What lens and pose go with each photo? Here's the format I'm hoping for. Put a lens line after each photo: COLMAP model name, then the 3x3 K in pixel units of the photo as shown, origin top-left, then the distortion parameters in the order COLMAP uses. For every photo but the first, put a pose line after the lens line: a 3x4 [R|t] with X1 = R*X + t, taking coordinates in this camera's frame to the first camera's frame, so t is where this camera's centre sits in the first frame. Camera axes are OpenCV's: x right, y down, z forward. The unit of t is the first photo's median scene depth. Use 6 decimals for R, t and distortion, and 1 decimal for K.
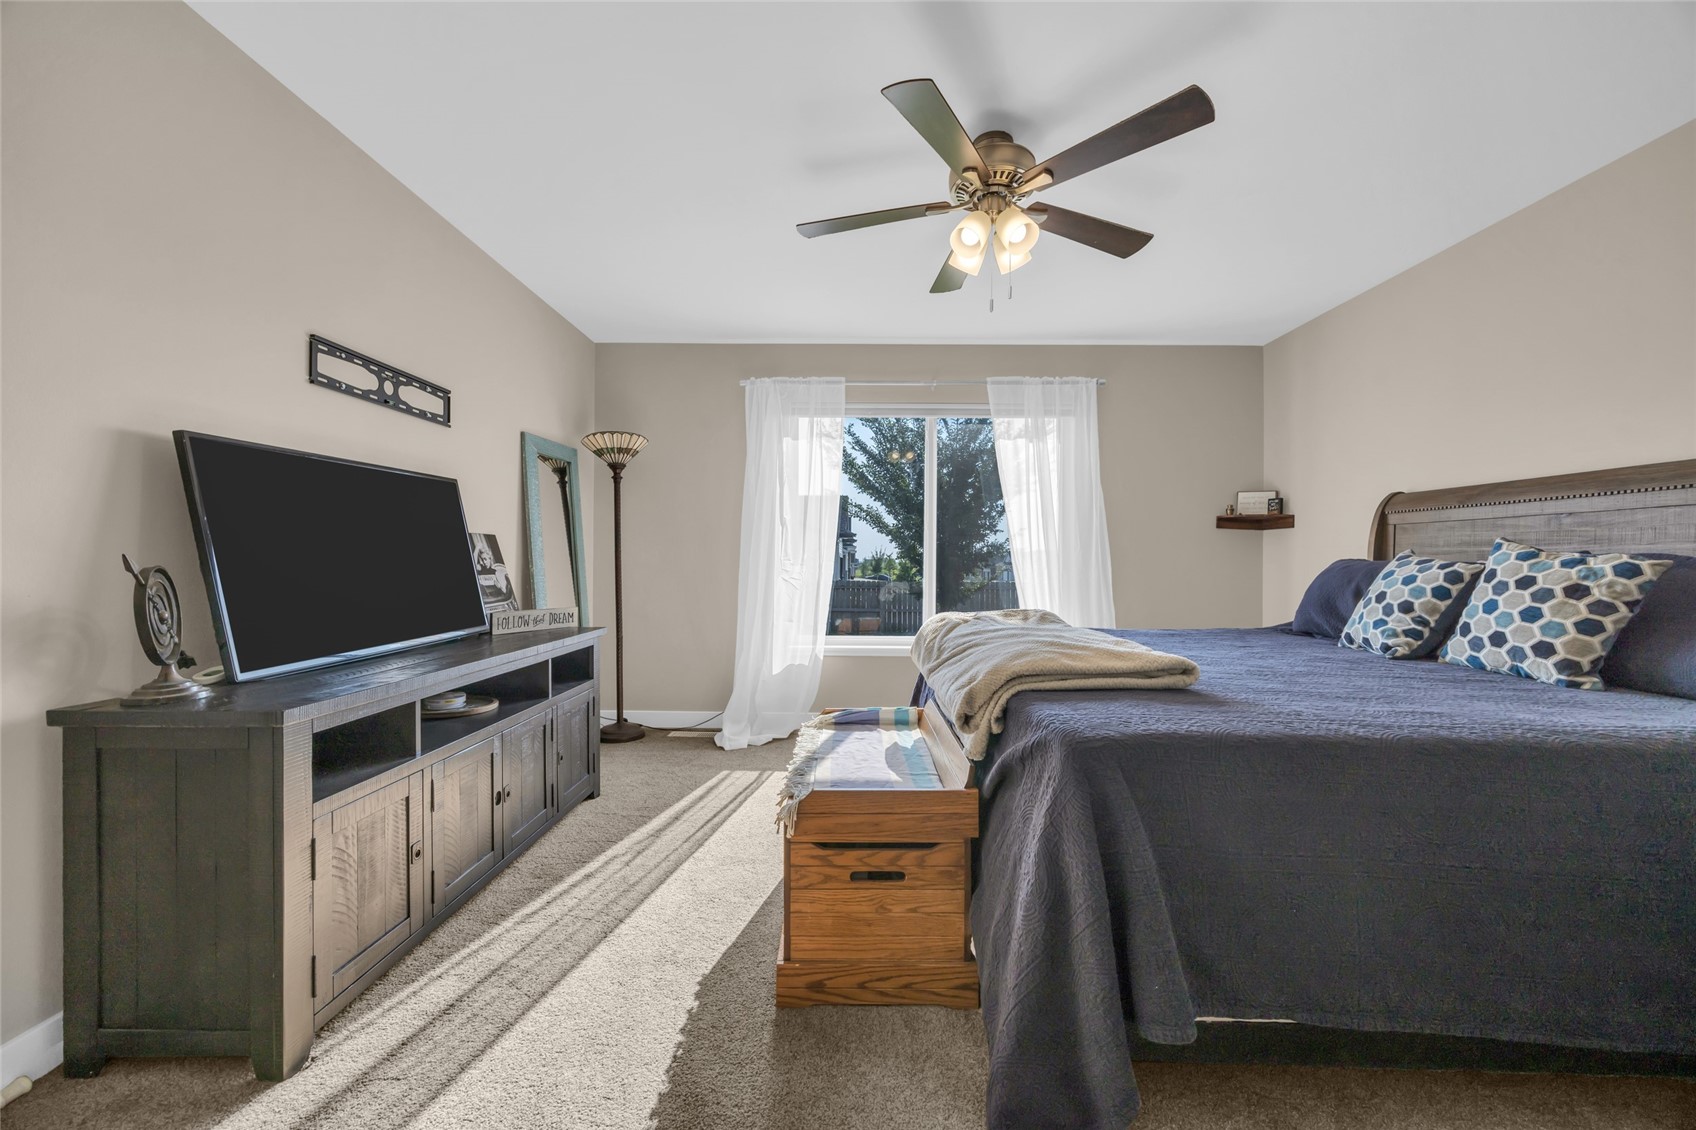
lens RADIAL K [[654.3, 0, 849.6], [0, 654.3, 561.6], [0, 0, 1]] dist [-0.000735, -0.000213]
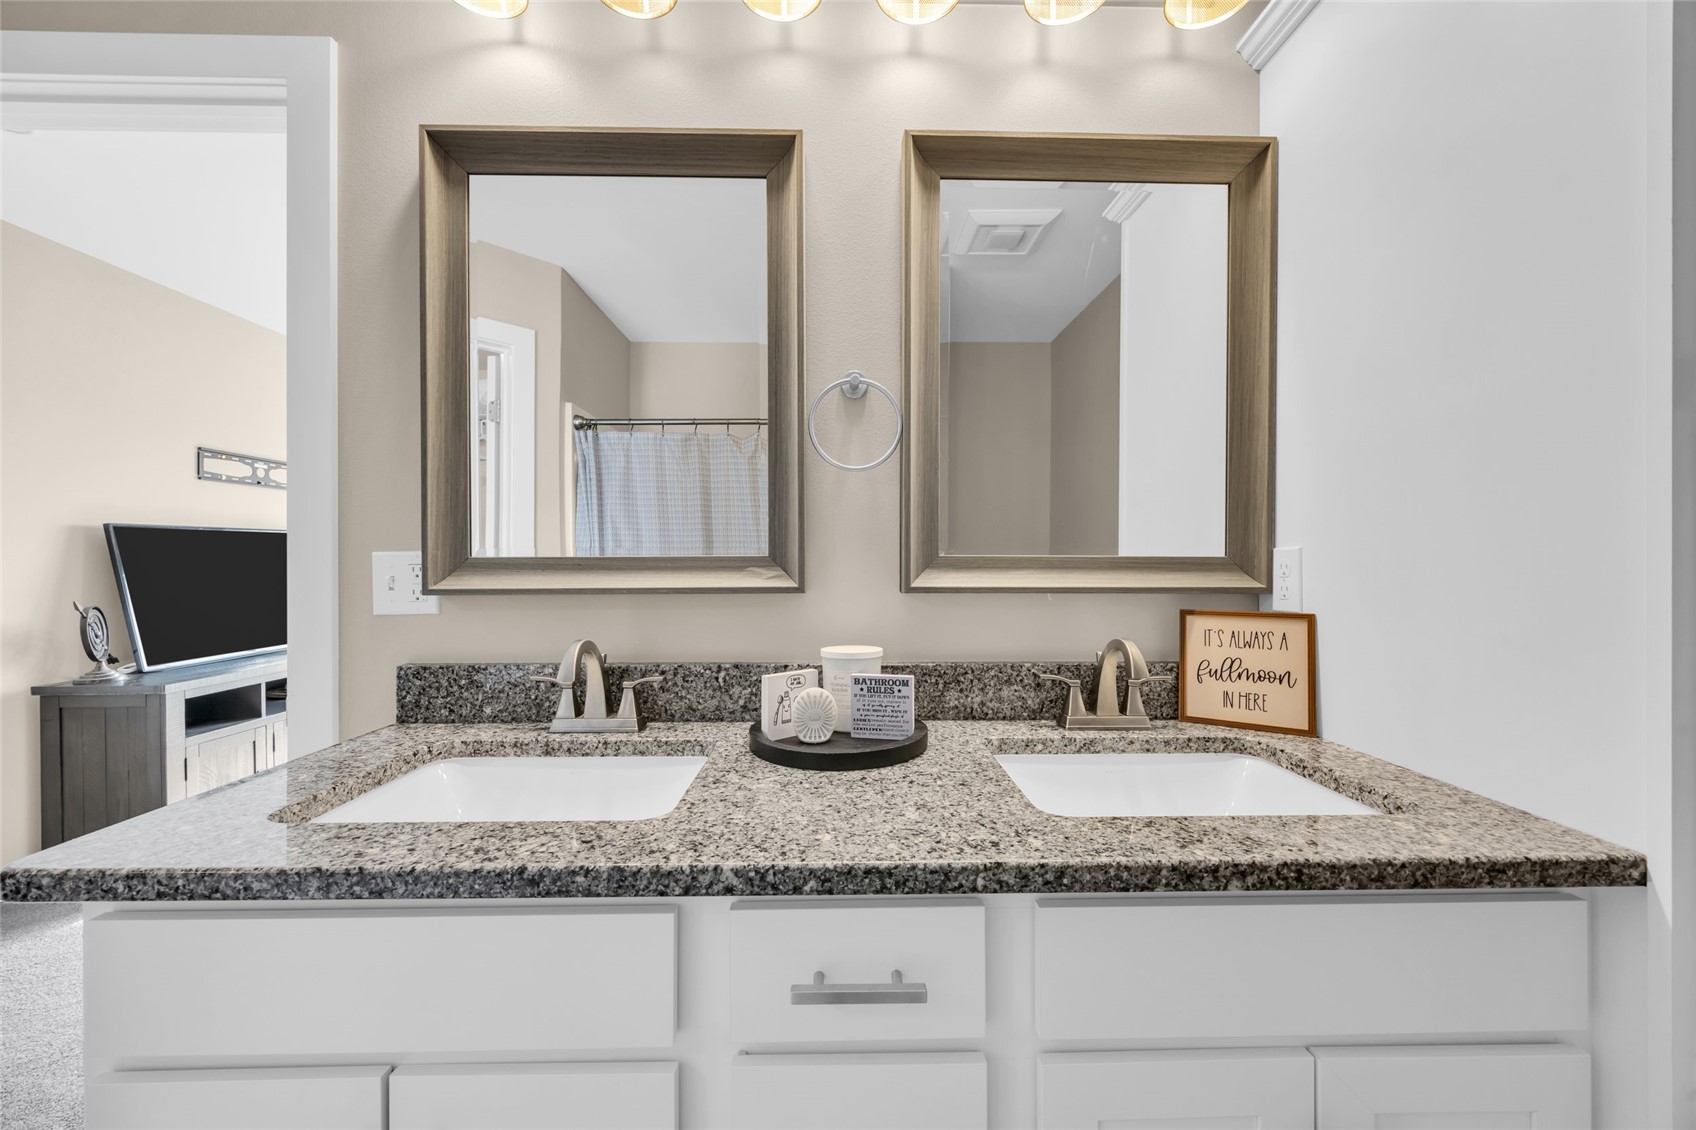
lens RADIAL K [[654.3, 0, 848.0], [0, 654.3, 562.4], [0, 0, 1]] dist [-0.000735, -0.000213]
pose [[0.999482, -0.008907, 0.030915, 0.871425], [0.008787, 0.999953, 0.004014, -0.093795], [-0.030949, -0.003741, 0.999514, -0.779794]]
